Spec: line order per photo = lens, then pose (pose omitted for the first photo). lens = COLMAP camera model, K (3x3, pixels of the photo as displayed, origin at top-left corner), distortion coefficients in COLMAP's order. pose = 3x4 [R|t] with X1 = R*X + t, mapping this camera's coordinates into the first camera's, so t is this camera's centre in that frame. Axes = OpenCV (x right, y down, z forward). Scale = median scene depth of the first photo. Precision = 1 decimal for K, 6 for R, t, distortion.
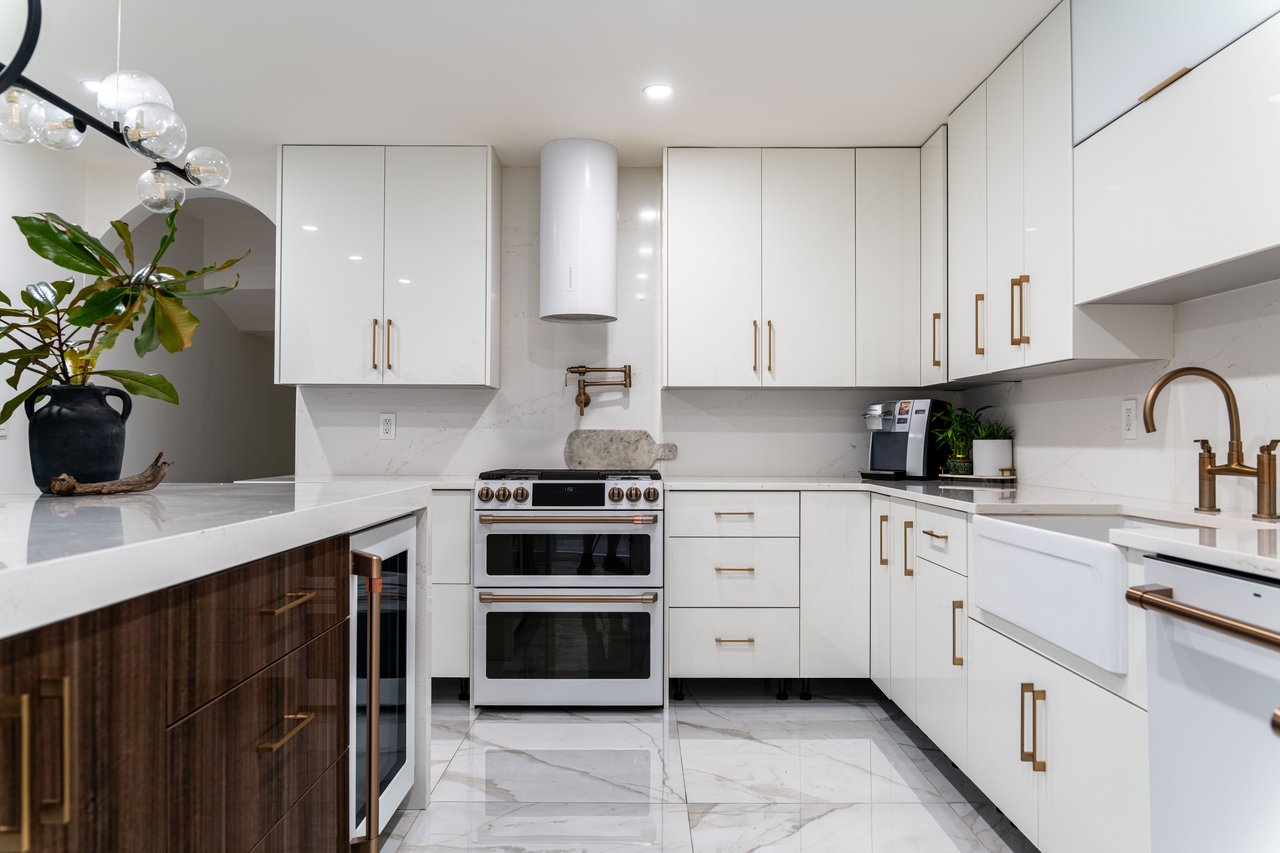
lens RADIAL K [[869.4, 0, 632.3], [0, 869.4, 416.8], [0, 0, 1]] dist [-0.040534, -0.002121]
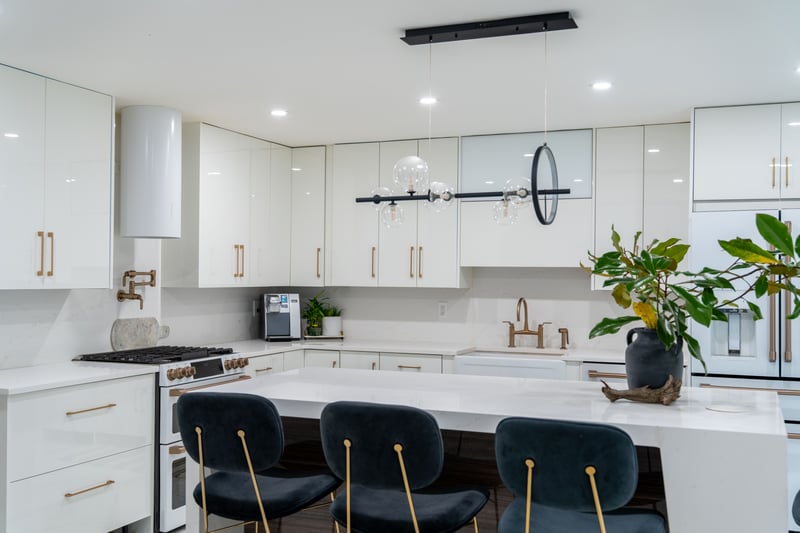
lens RADIAL K [[832.0, 0, 398.4], [0, 832.0, 266.9], [0, 0, 1]] dist [-0.016503, 0.000000]
pose [[0.383692, 0.008642, 0.923421, -1.114985], [-0.030343, 0.999534, 0.003253, -0.084852], [-0.922963, -0.029267, 0.383775, 0.162180]]
